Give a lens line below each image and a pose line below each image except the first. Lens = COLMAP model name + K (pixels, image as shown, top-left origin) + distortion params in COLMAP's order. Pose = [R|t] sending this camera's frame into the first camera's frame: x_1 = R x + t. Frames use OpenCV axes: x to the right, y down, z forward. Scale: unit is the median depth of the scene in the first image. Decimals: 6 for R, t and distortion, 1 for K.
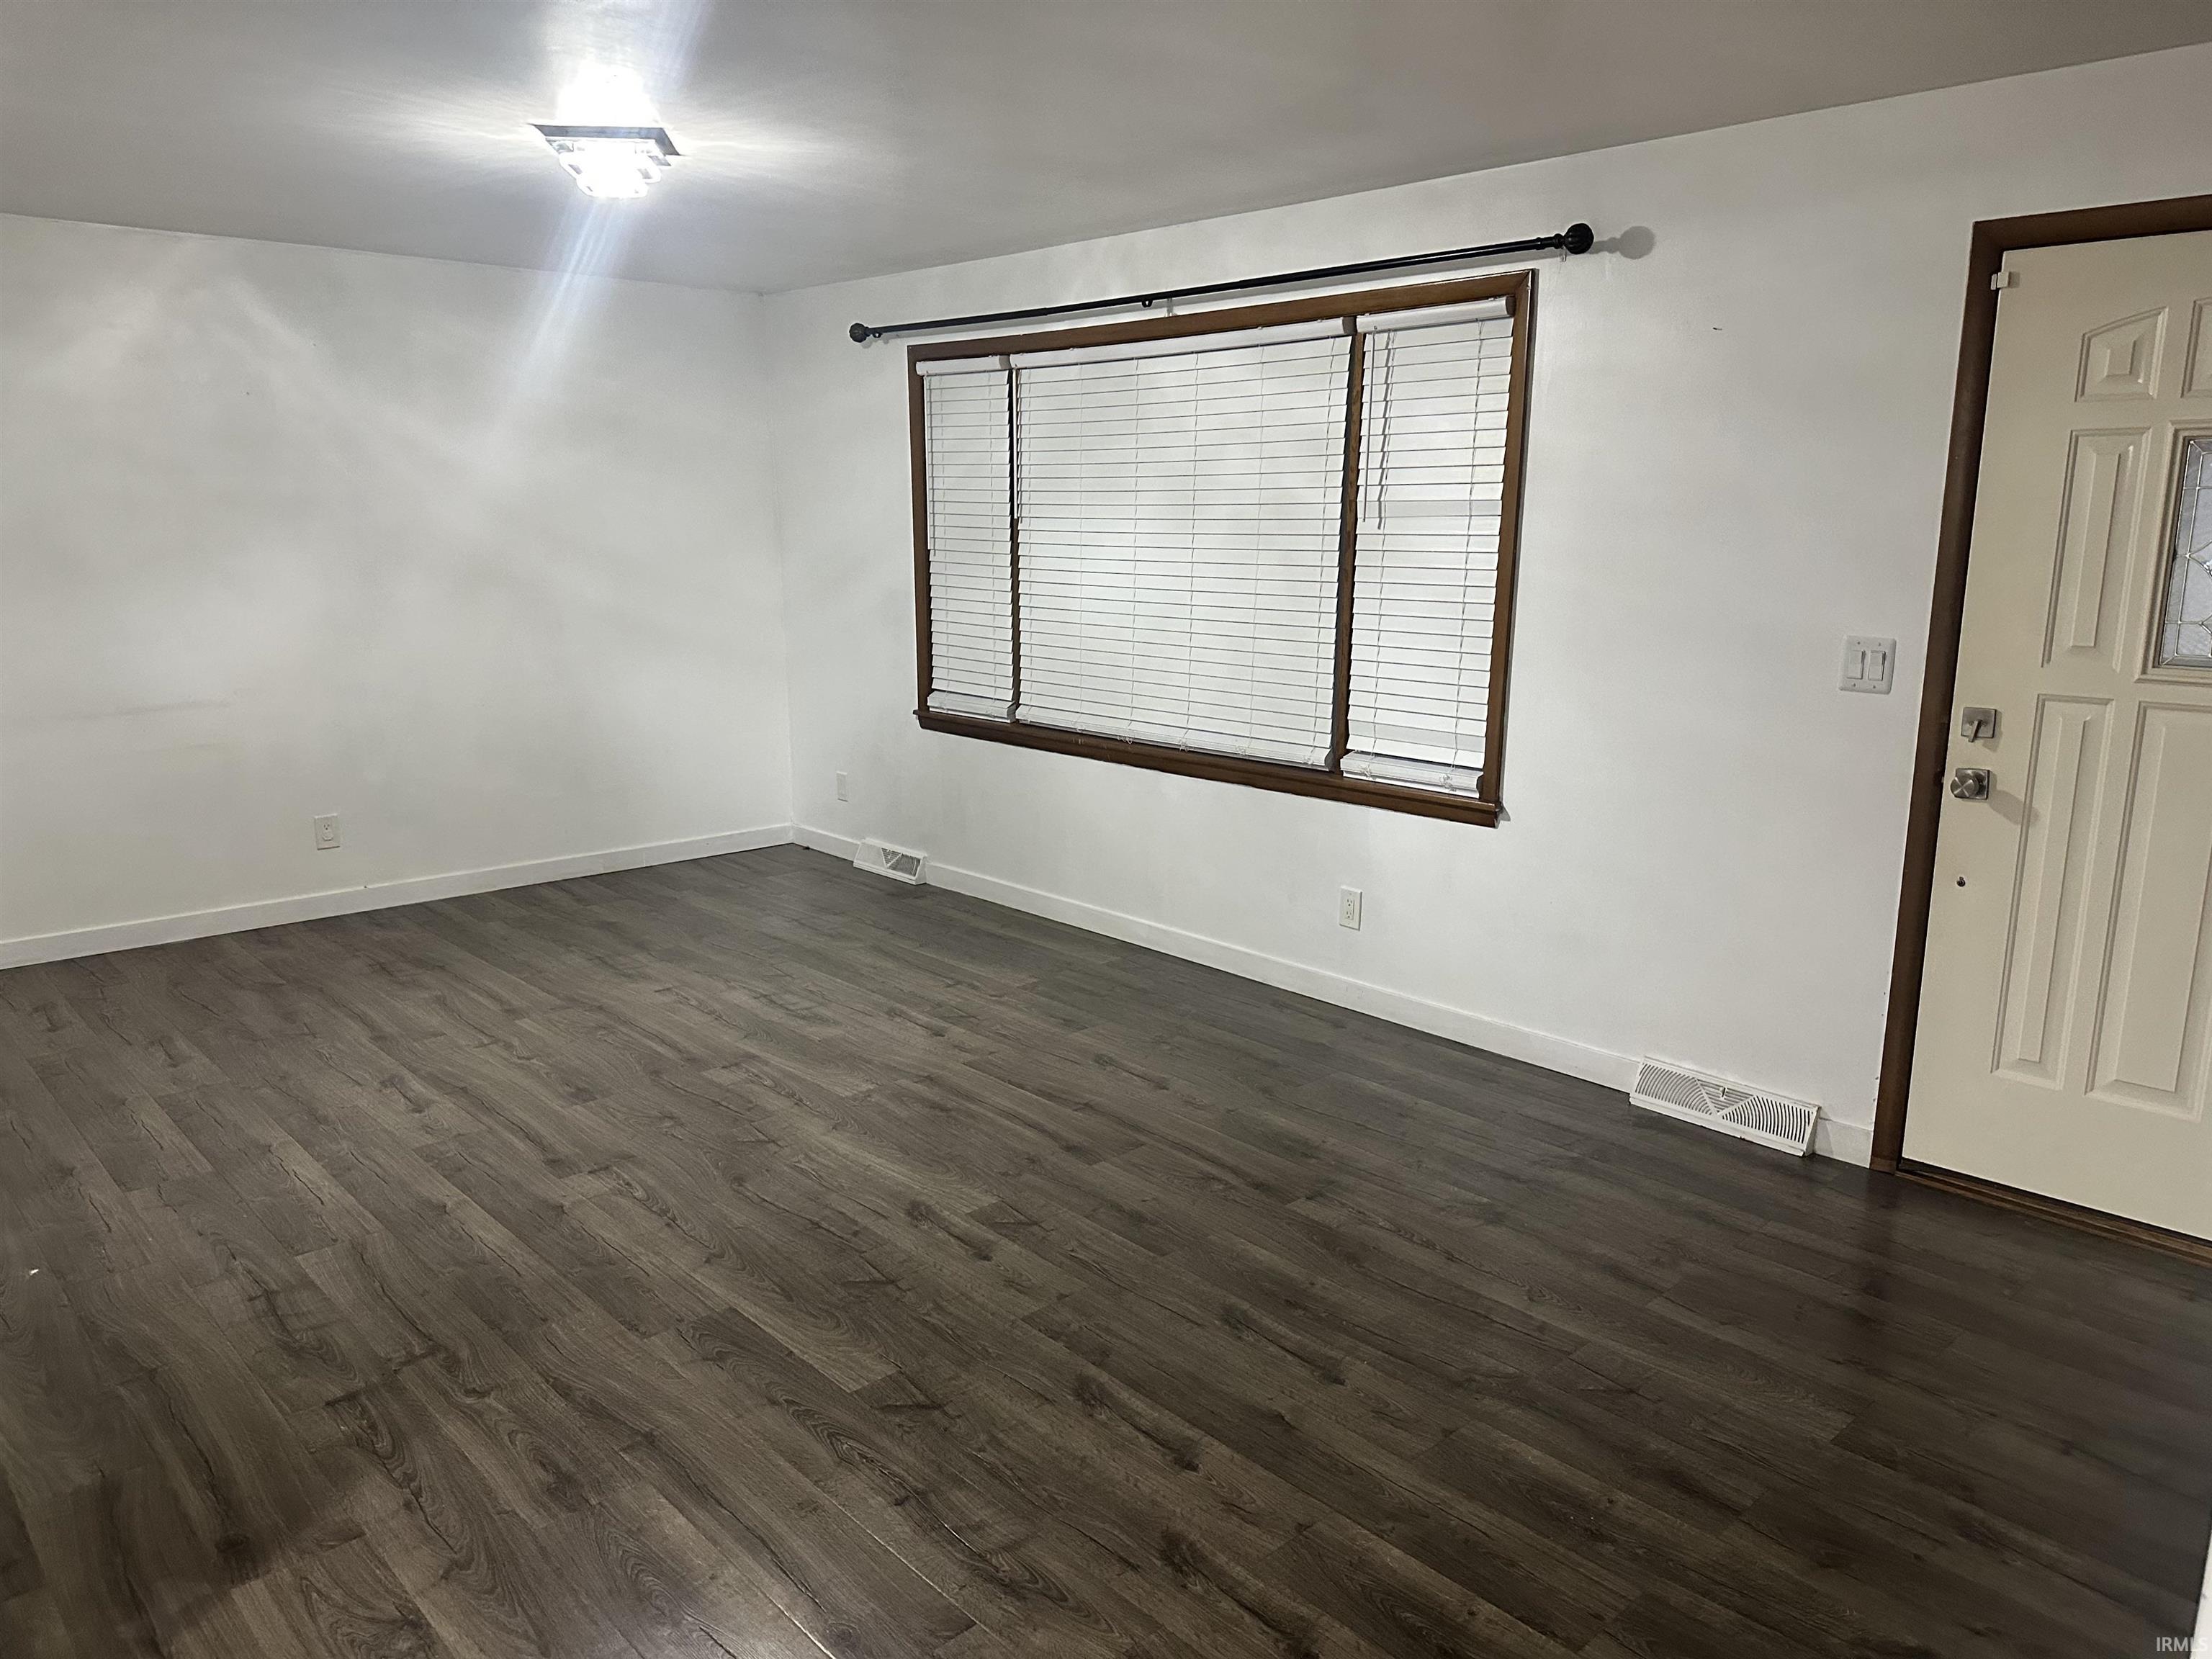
lens RADIAL K [[1564.0, 0, 1105.4], [0, 1564.0, 831.4], [0, 0, 1]] dist [-0.004696, -0.002461]
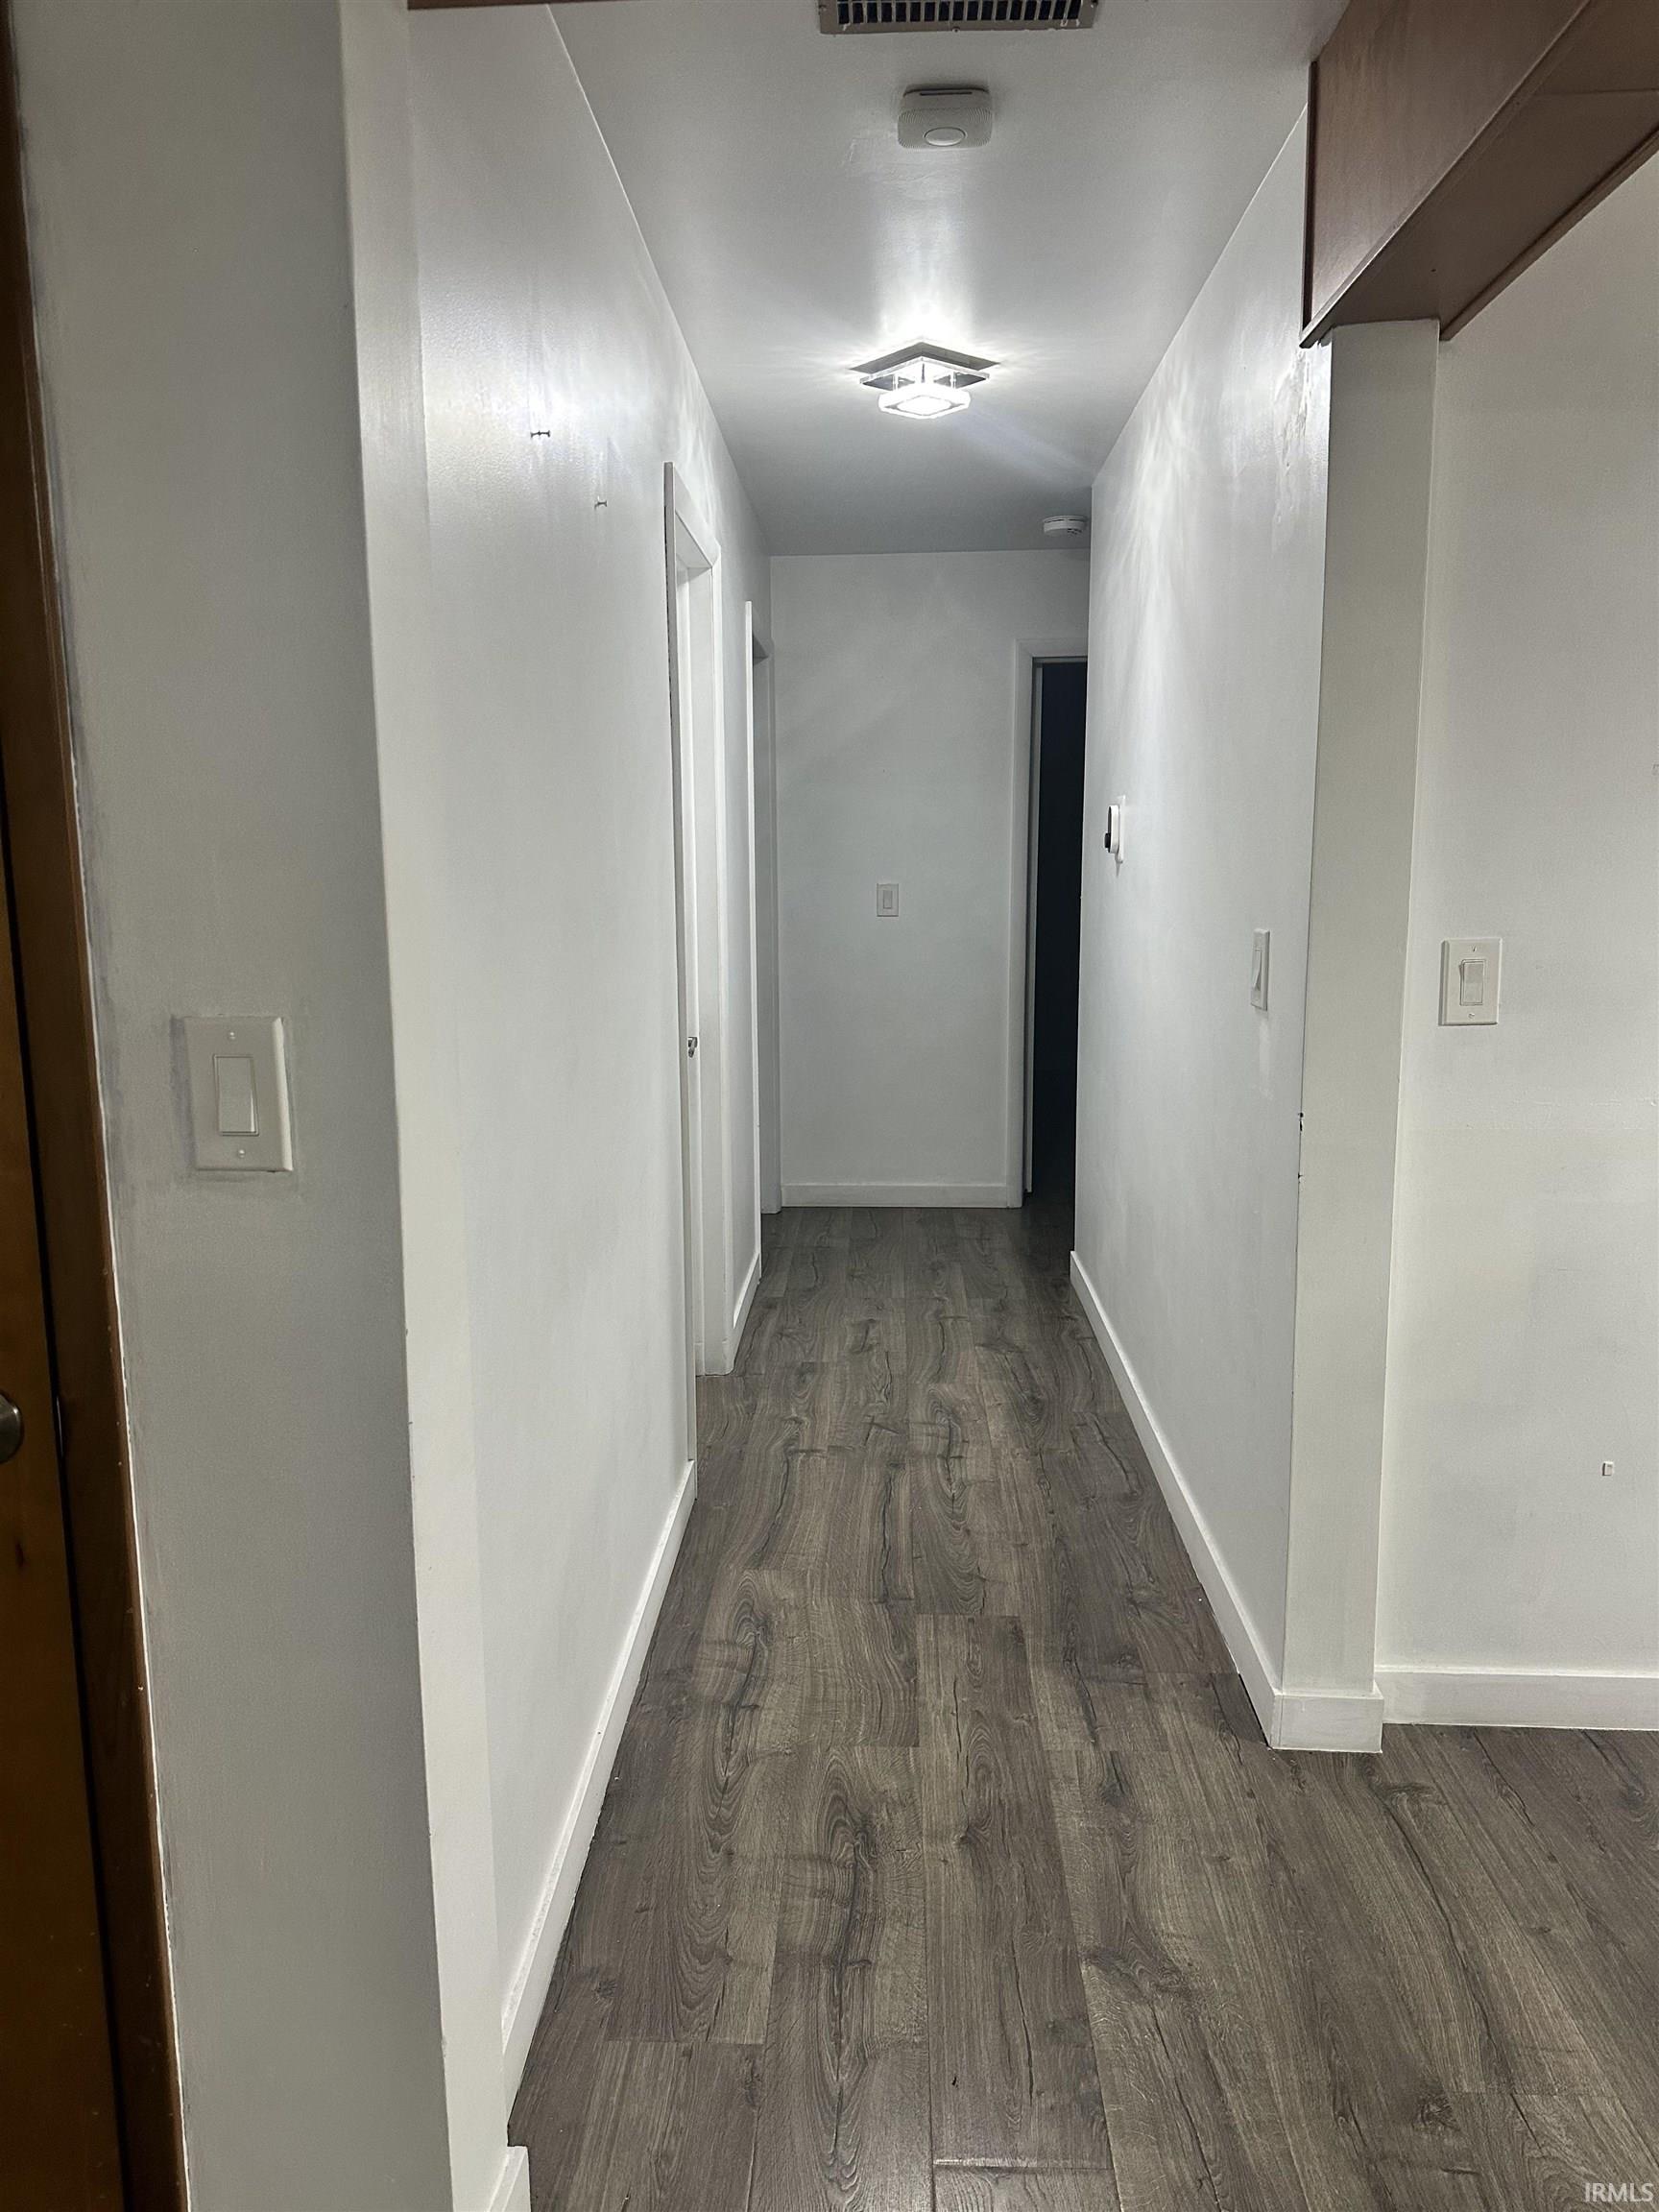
lens RADIAL K [[1564.0, 0, 828.6], [0, 1564.0, 1103.7], [0, 0, 1]] dist [-0.004696, -0.002461]
pose [[-0.705433, -0.108786, 0.700379, -1.202742], [0.156726, 0.939749, 0.303823, -0.293847], [-0.691232, 0.324094, -0.645880, 1.653083]]
